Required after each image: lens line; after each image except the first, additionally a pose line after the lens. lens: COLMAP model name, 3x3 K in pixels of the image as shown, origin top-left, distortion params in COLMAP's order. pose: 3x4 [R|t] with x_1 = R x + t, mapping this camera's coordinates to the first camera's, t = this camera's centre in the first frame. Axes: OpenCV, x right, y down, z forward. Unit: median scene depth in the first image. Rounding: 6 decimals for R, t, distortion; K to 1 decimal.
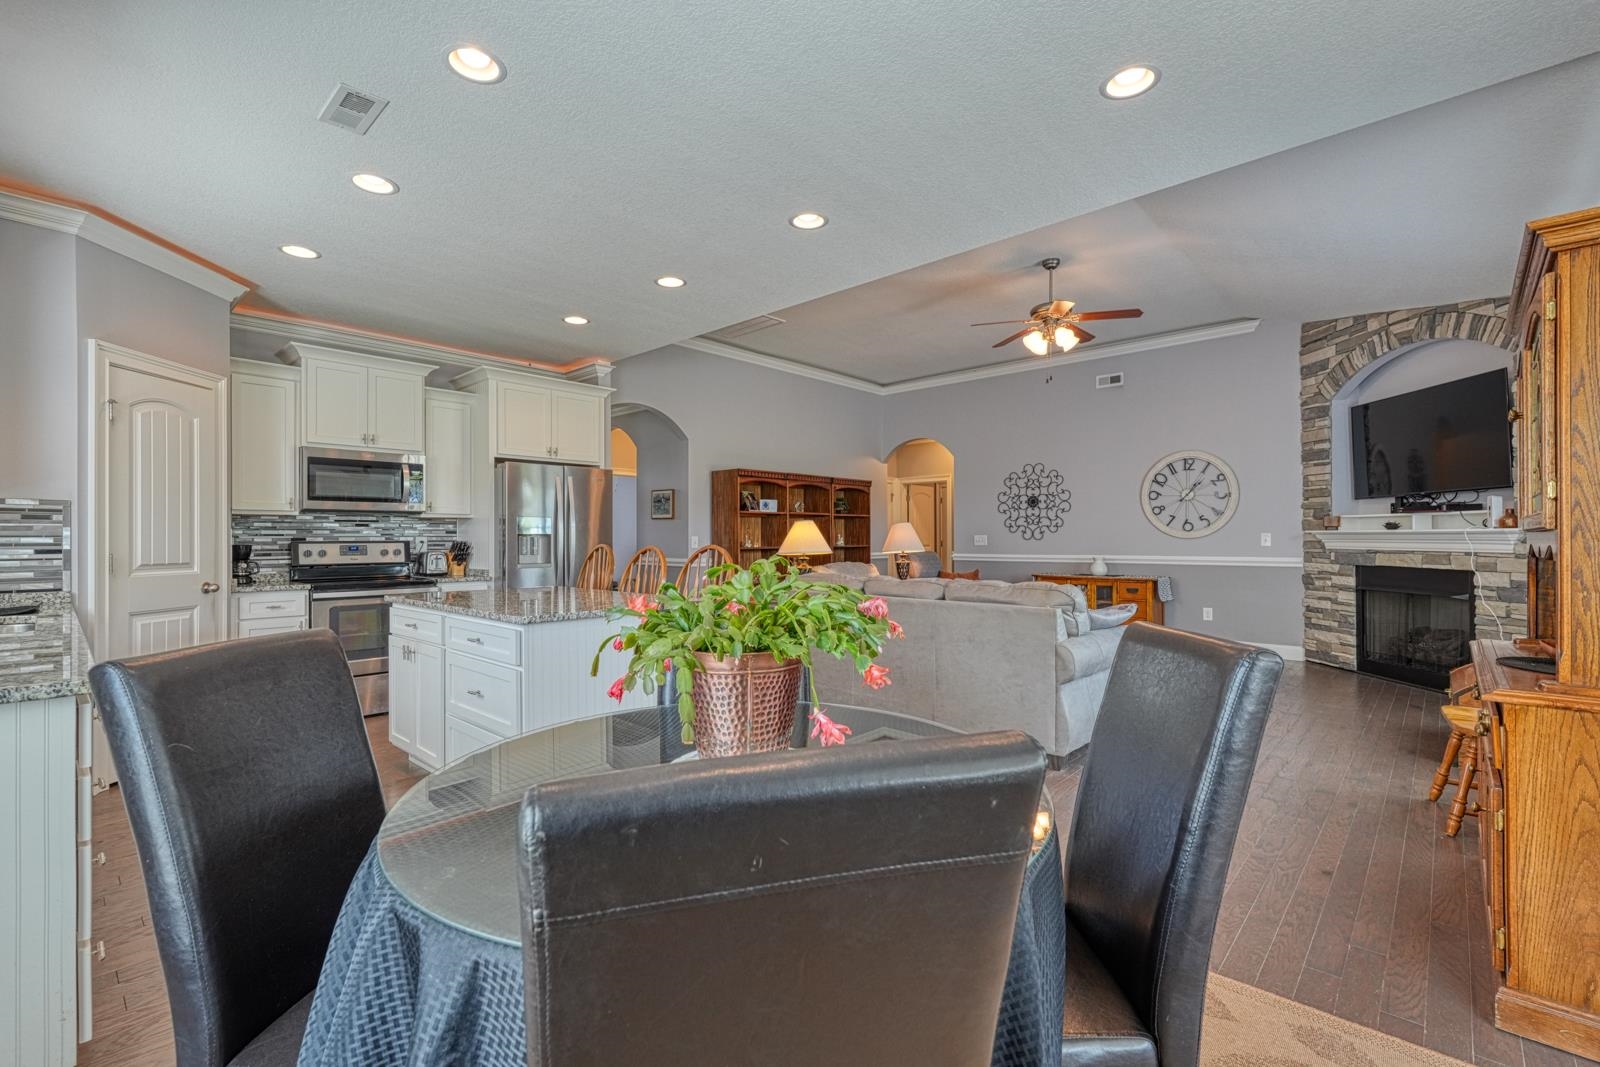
lens RADIAL K [[699.9, 0, 821.9], [0, 699.9, 532.4], [0, 0, 1]] dist [0.000935, 0.000597]
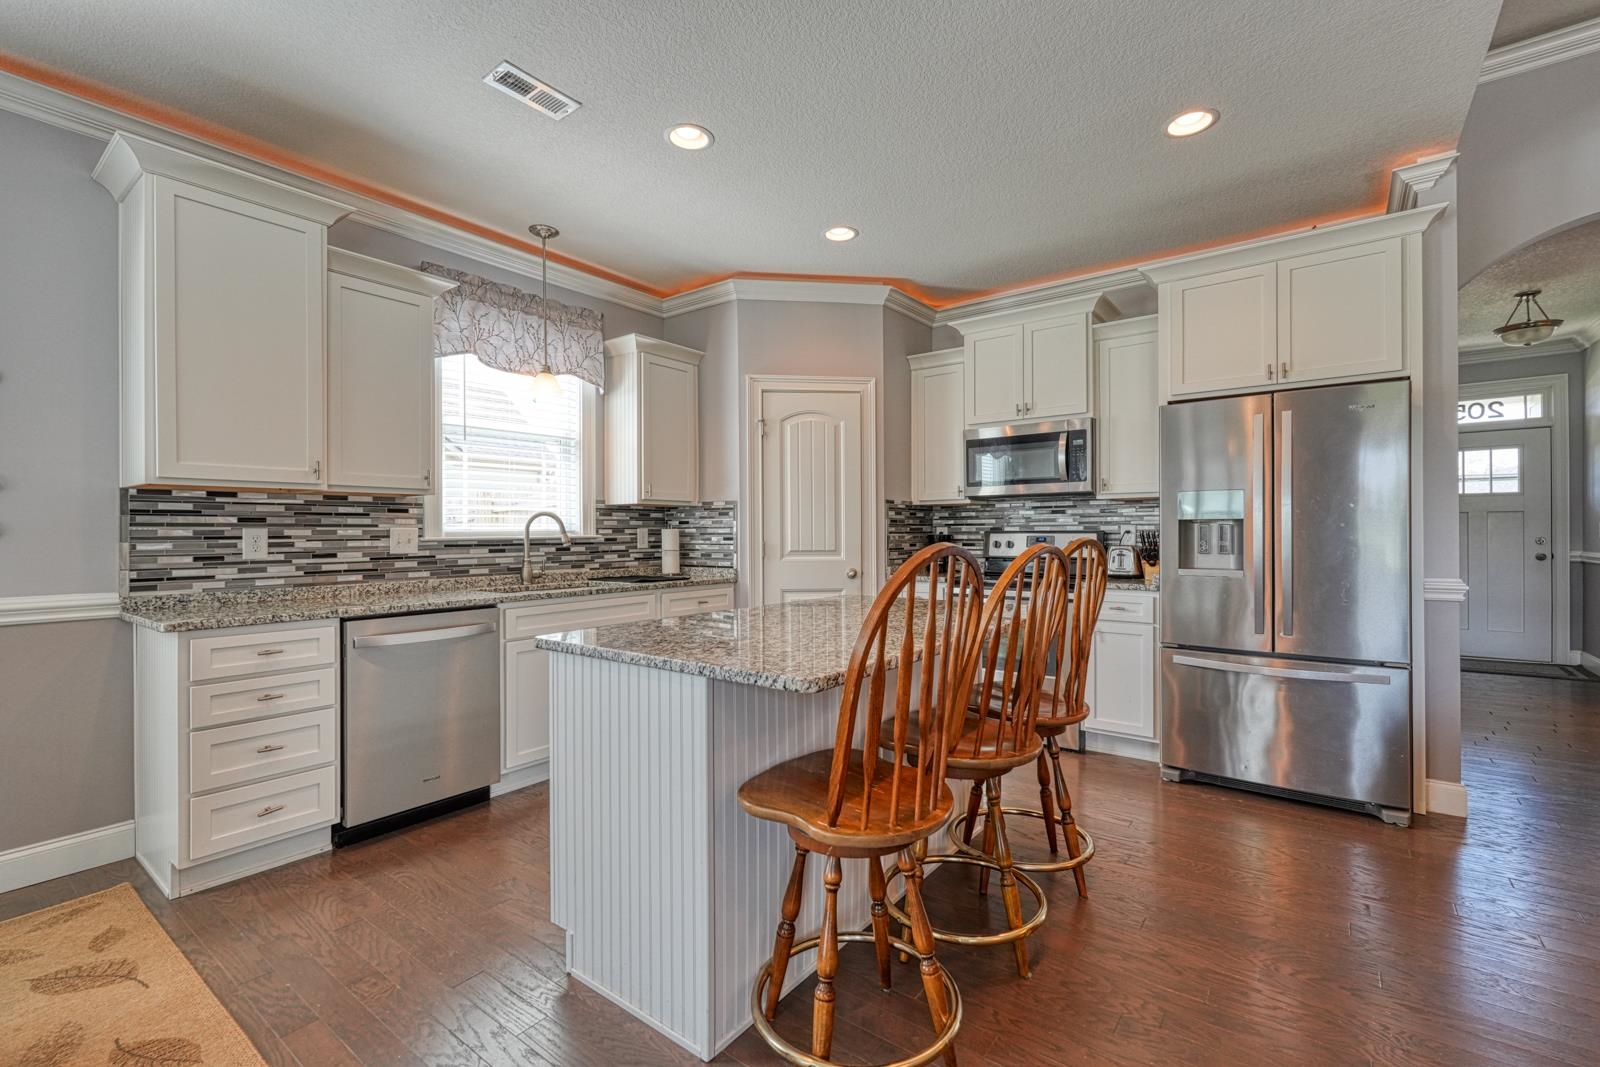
lens RADIAL K [[699.9, 0, 798.1], [0, 699.9, 530.7], [0, 0, 1]] dist [0.000935, 0.000597]
pose [[0.082709, -0.000377, -0.996574, 0.134738], [0.014124, 0.999900, 0.000794, 0.006343], [0.996474, -0.014141, 0.082706, 0.521275]]
